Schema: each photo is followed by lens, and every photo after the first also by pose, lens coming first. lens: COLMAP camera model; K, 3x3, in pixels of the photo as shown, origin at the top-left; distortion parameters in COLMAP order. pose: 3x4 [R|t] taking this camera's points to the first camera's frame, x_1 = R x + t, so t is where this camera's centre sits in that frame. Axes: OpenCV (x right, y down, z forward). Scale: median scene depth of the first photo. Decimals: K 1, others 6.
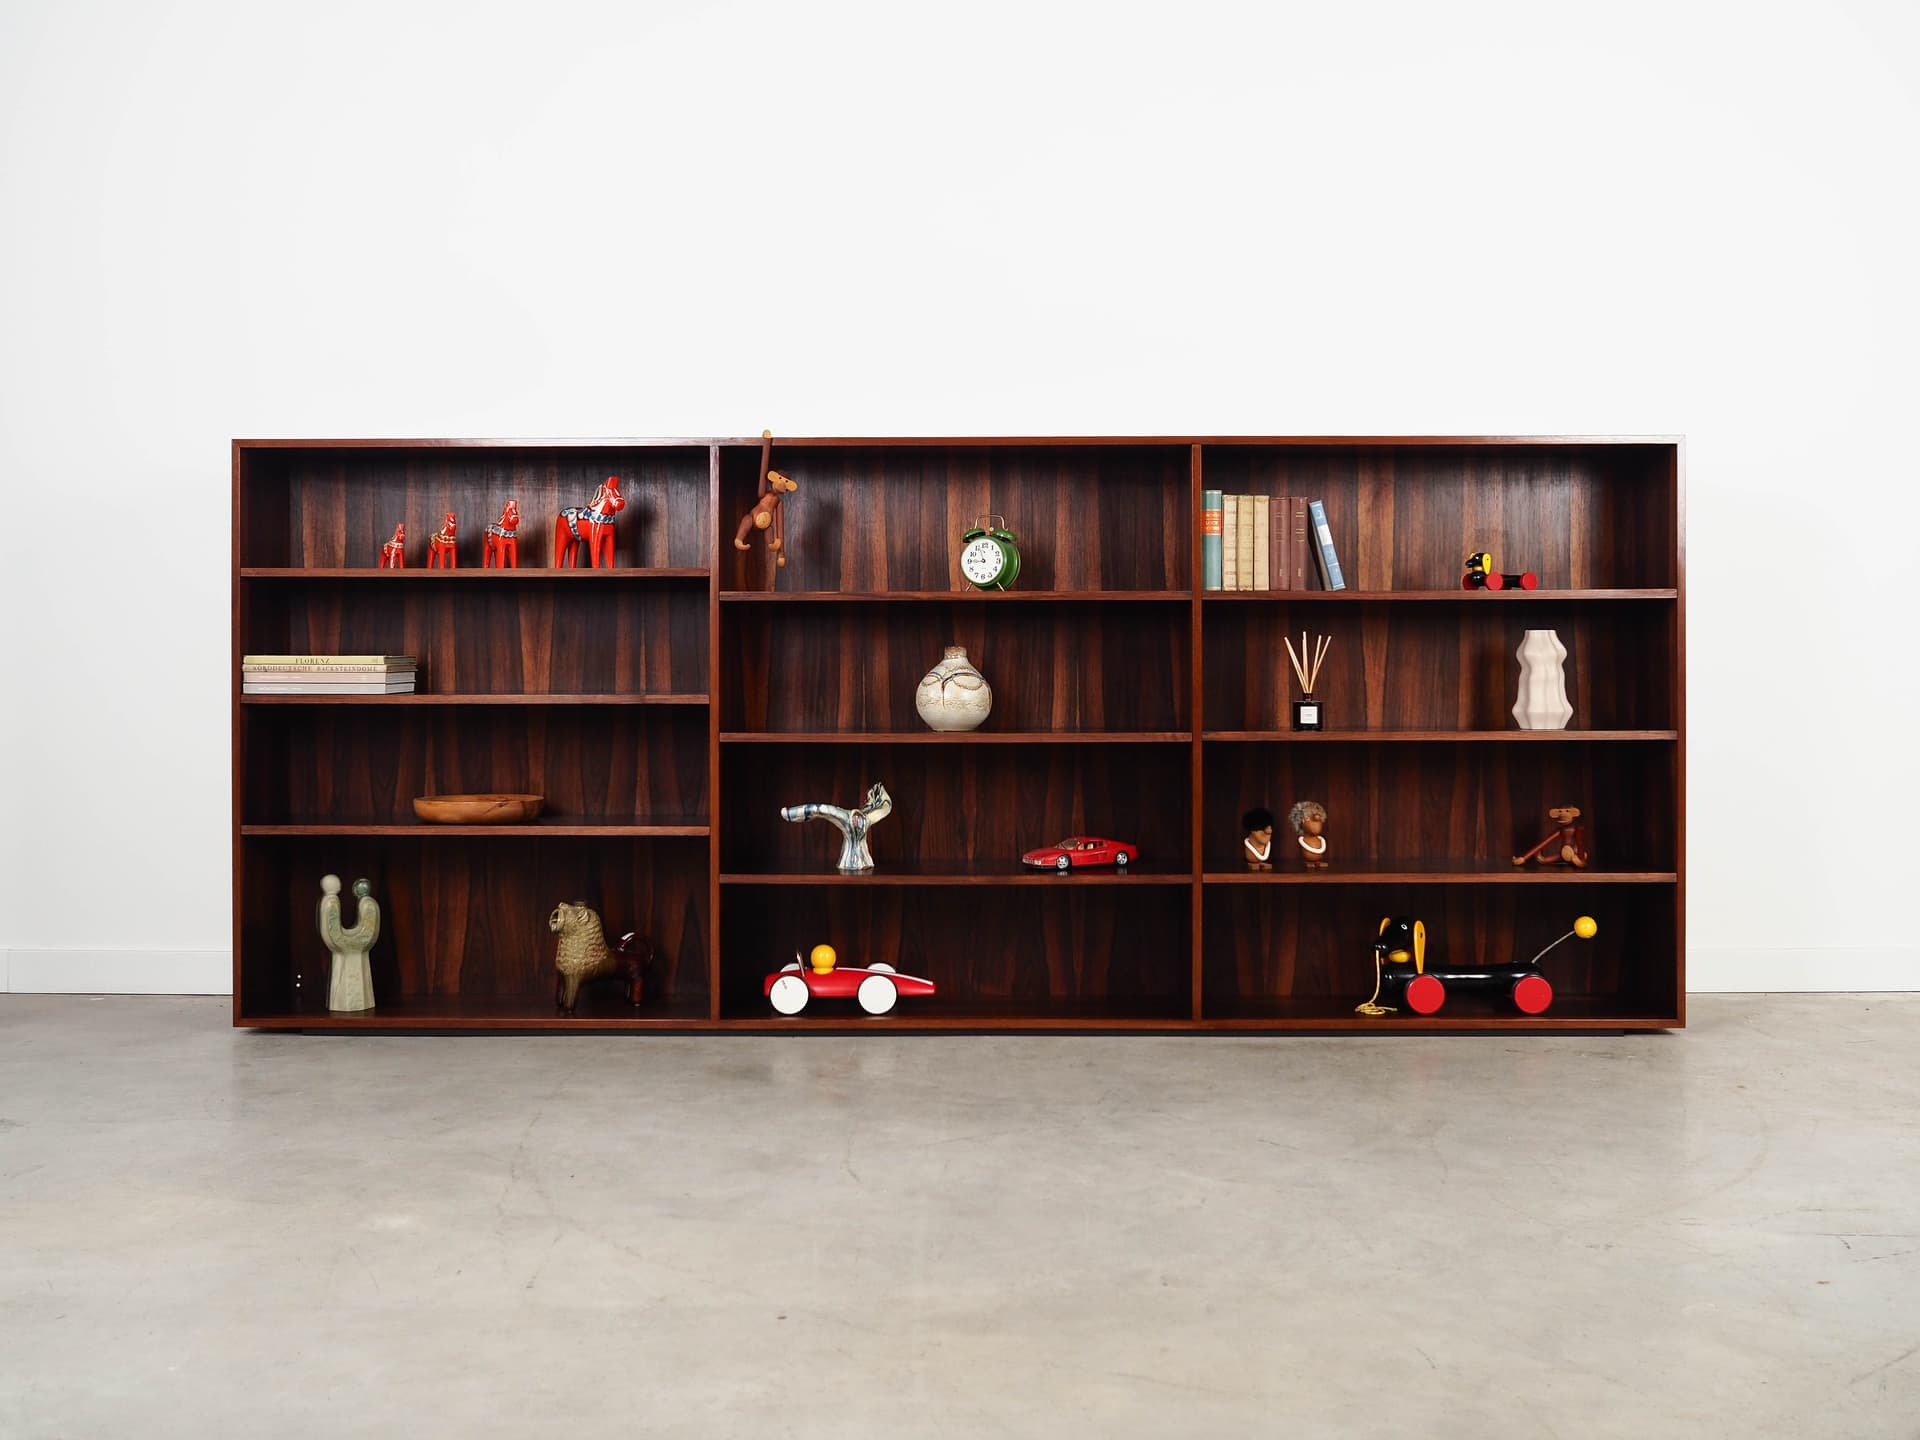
lens RADIAL K [[2281.8, 0, 960.0], [0, 2281.8, 720.0], [0, 0, 1]] dist [0.006546, -0.013671]
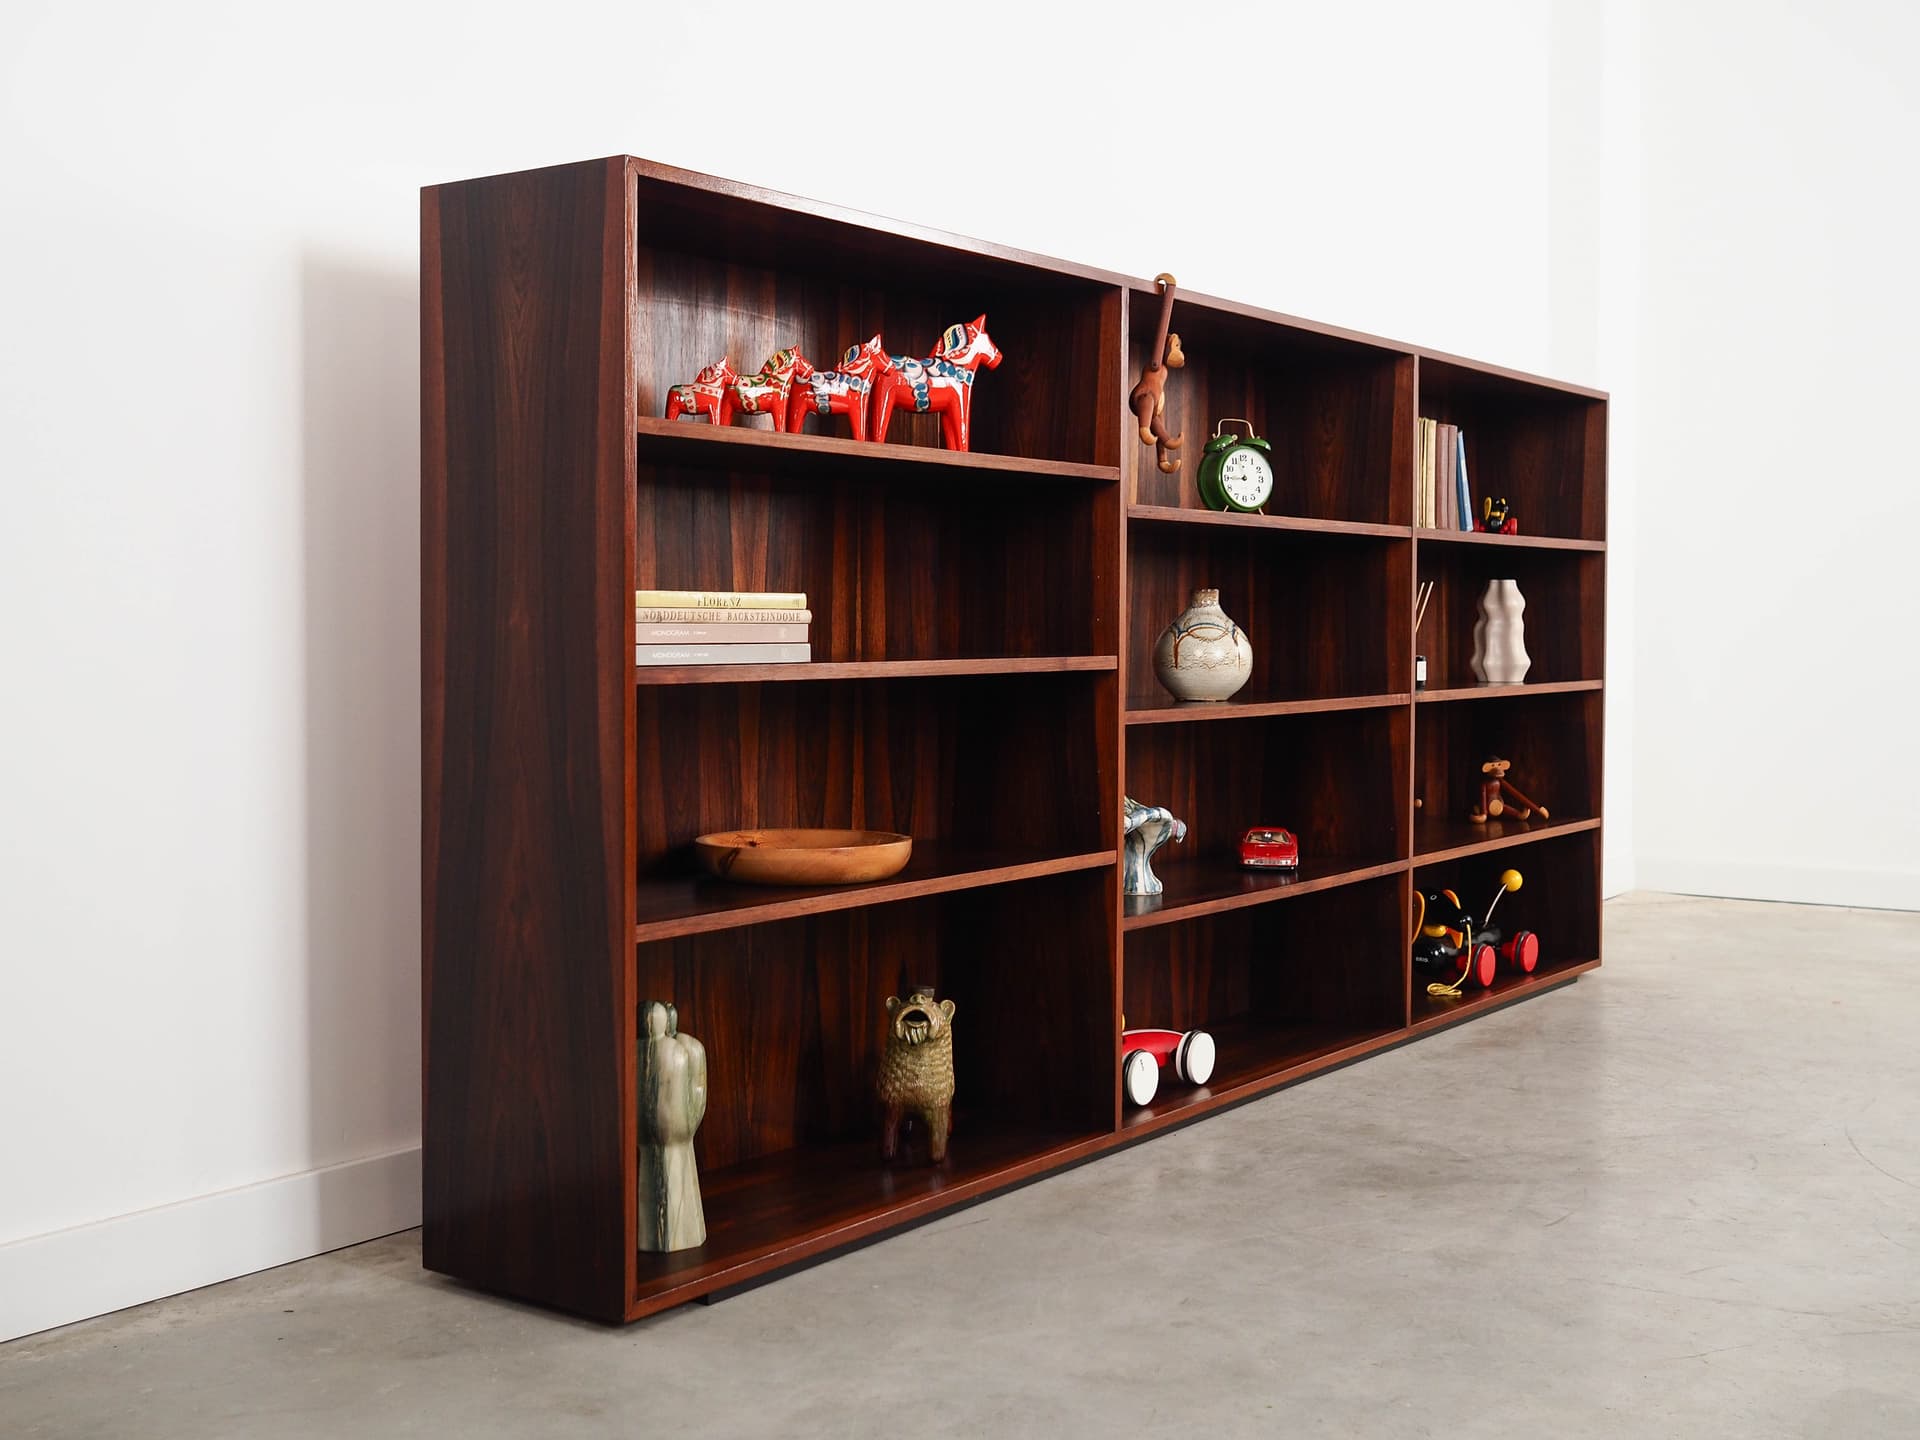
lens RADIAL K [[2281.8, 0, 960.0], [0, 2281.8, 720.0], [0, 0, 1]] dist [0.006546, -0.013671]
pose [[0.554399, -0.035499, 0.831494, -0.686342], [0.016745, 0.999363, 0.031501, -0.014163], [-0.832083, -0.003541, 0.554640, 0.653624]]
